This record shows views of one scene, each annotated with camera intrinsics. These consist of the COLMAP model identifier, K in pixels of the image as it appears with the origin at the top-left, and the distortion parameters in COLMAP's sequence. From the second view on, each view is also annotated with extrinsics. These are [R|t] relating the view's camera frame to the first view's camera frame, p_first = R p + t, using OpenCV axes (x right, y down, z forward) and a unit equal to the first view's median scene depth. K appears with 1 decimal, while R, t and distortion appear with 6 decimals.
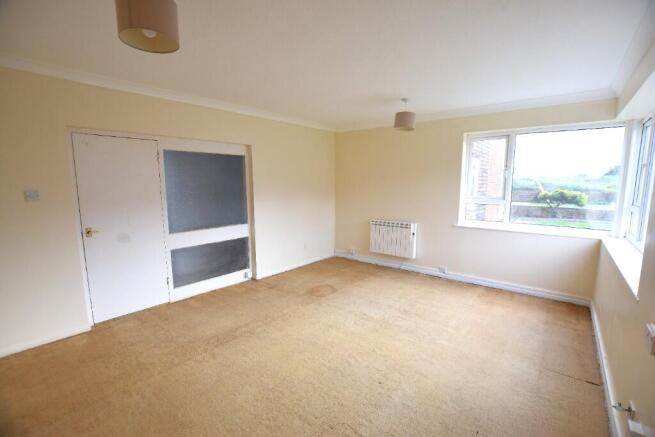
lens RADIAL K [[293.3, 0, 327.5], [0, 293.3, 218.5], [0, 0, 1]] dist [-0.036518, 0.000253]
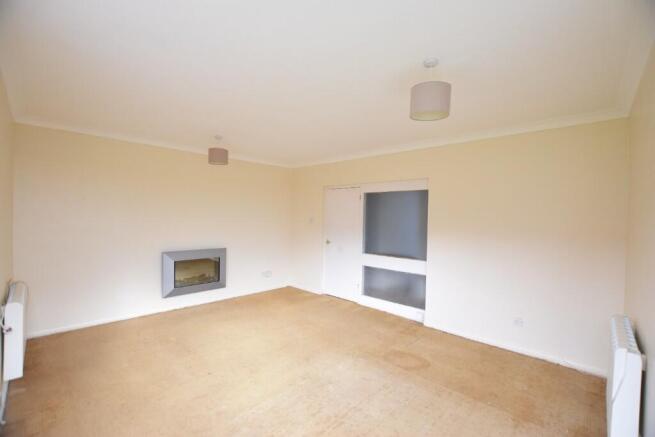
lens RADIAL K [[293.3, 0, 327.5], [0, 293.3, 218.5], [0, 0, 1]] dist [-0.036518, 0.000253]
pose [[-0.093395, 0.008578, -0.995592, 0.768645], [-0.144324, 0.989285, 0.022062, -0.104660], [0.985113, 0.145748, -0.091156, 0.853201]]
